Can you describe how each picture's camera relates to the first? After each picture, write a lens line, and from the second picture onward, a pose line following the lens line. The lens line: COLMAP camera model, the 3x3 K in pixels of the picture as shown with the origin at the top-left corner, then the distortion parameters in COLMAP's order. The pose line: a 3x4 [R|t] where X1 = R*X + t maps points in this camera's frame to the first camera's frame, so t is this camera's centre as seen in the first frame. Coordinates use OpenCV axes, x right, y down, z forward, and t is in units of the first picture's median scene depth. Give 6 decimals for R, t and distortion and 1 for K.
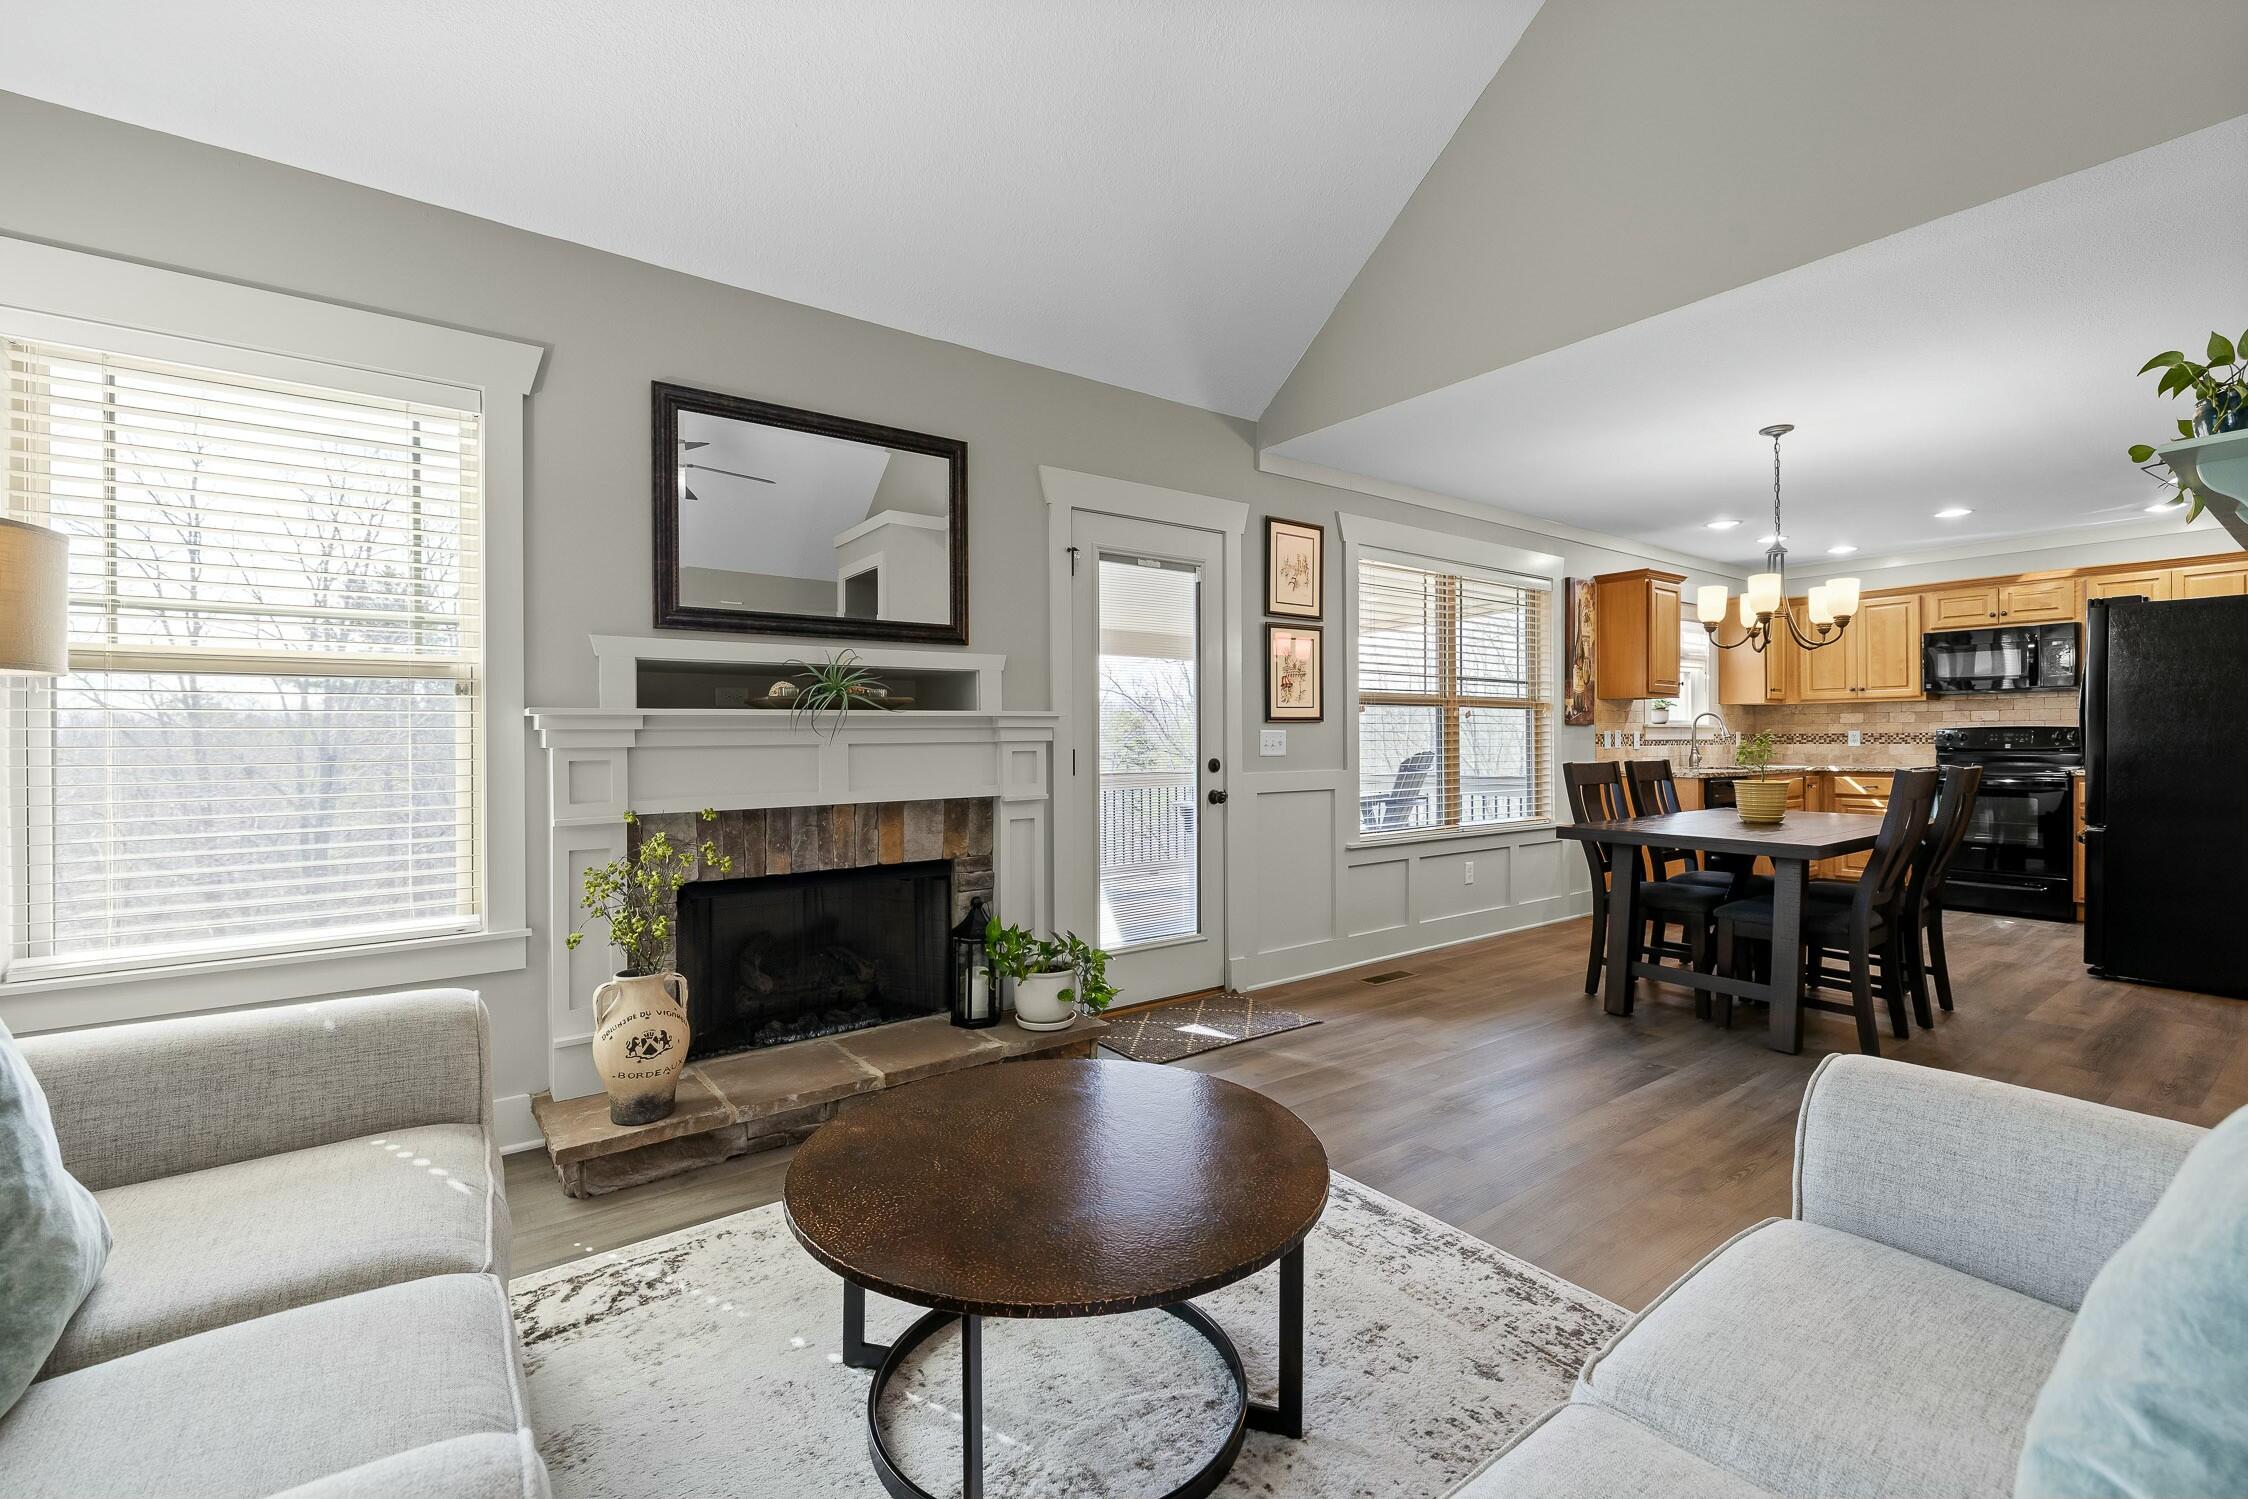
lens RADIAL K [[947.9, 0, 1124.0], [0, 947.9, 749.5], [0, 0, 1]] dist [0.000488, 0.000021]
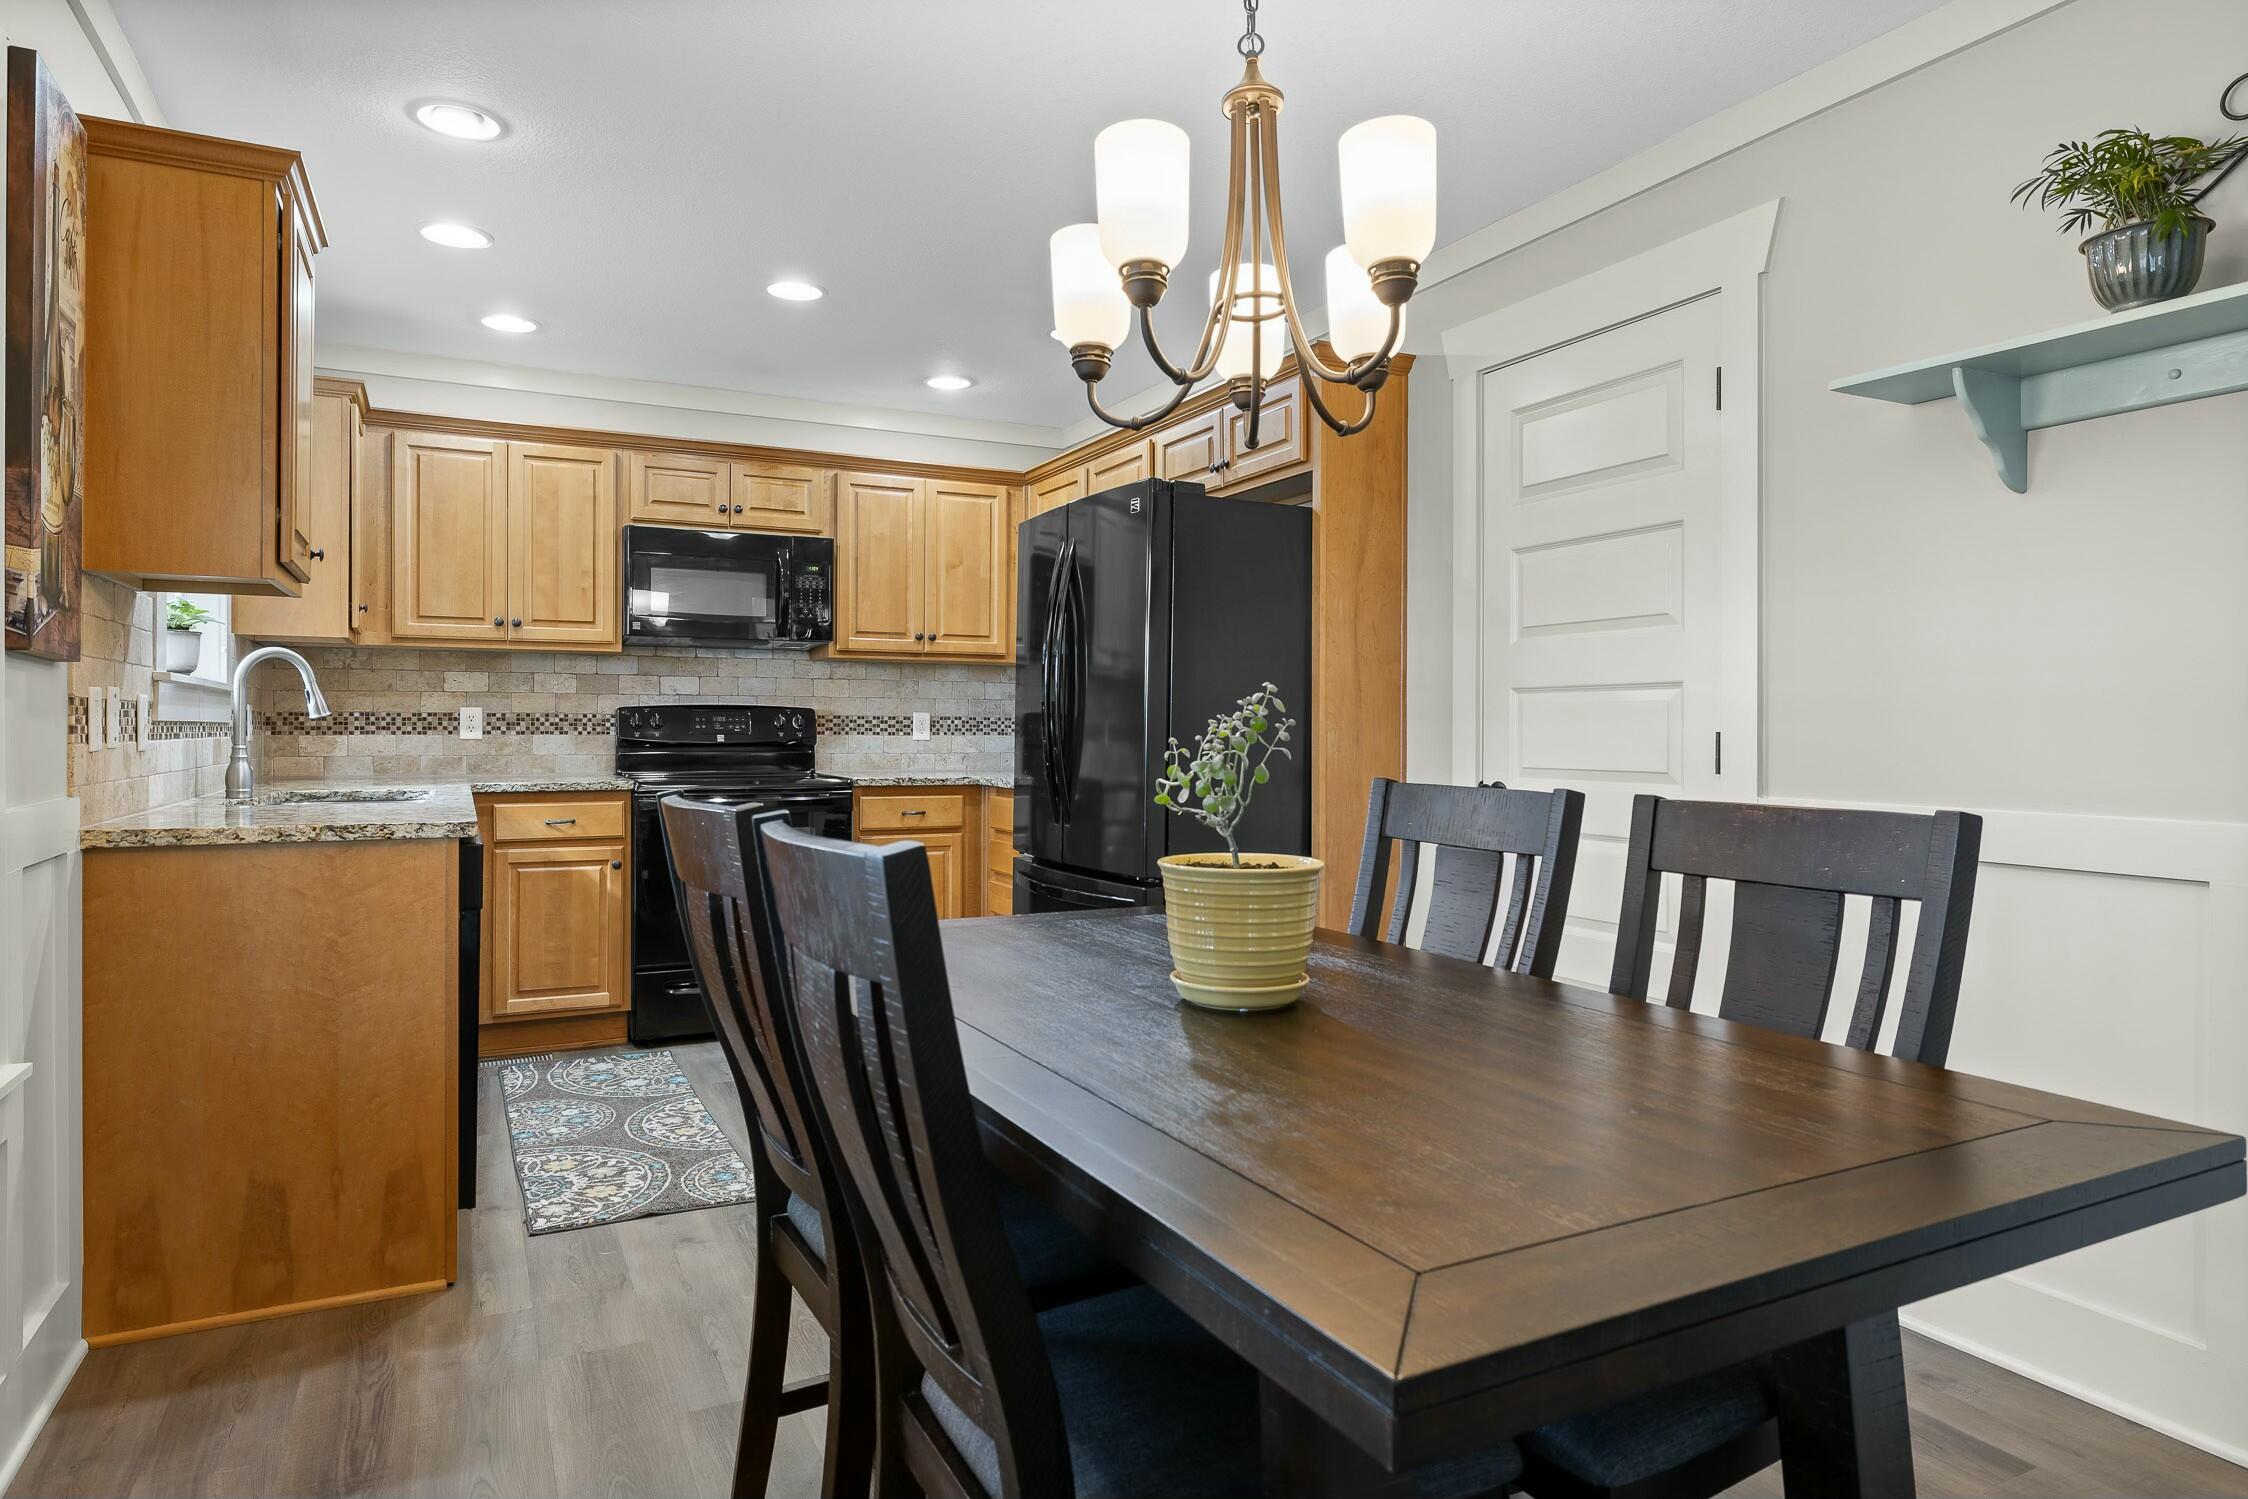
lens RADIAL K [[1317.6, 0, 1124.0], [0, 1317.6, 749.5], [0, 0, 1]] dist [0.001667, 0.000444]
pose [[0.165187, -0.010693, 0.986204, 0.243806], [0.005698, 0.999935, 0.009887, -0.004676], [-0.986246, 0.003986, 0.165237, 0.897140]]
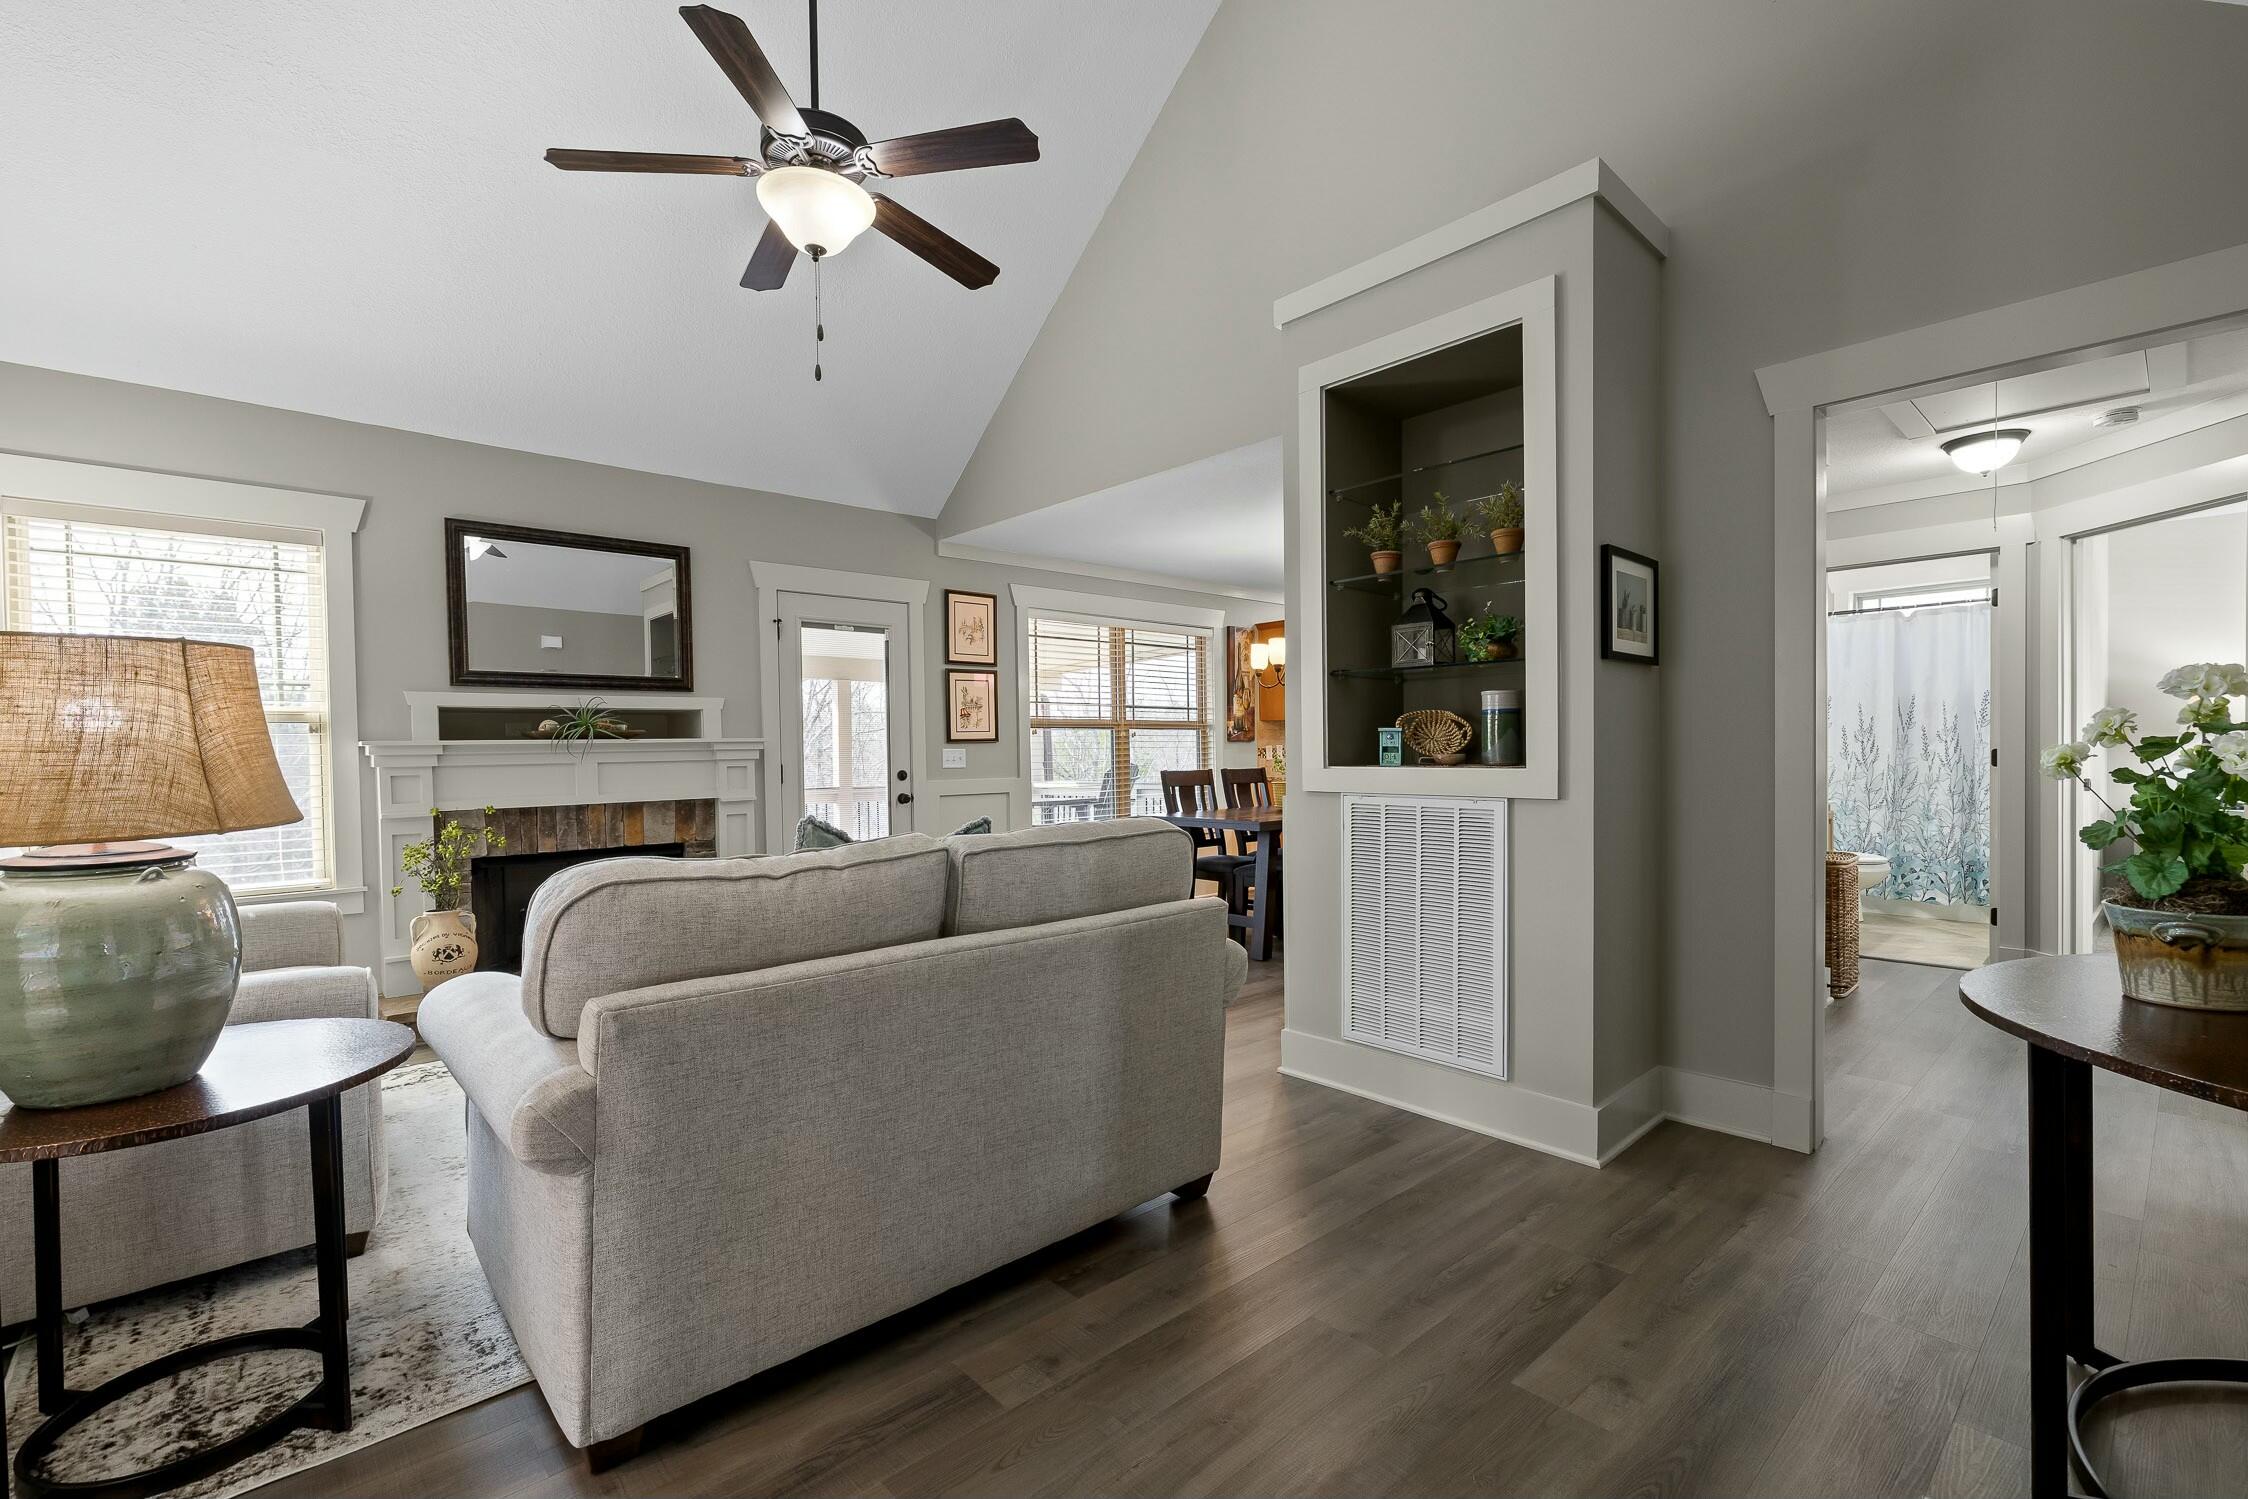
lens RADIAL K [[979.8, 0, 1118.3], [0, 979.8, 783.8], [0, 0, 1]] dist [0.001989, 0.000427]
pose [[0.995182, -0.012364, 0.097261, 0.255363], [0.010390, 0.999730, 0.020775, 0.002825], [-0.097492, -0.019665, 0.995042, -0.410324]]
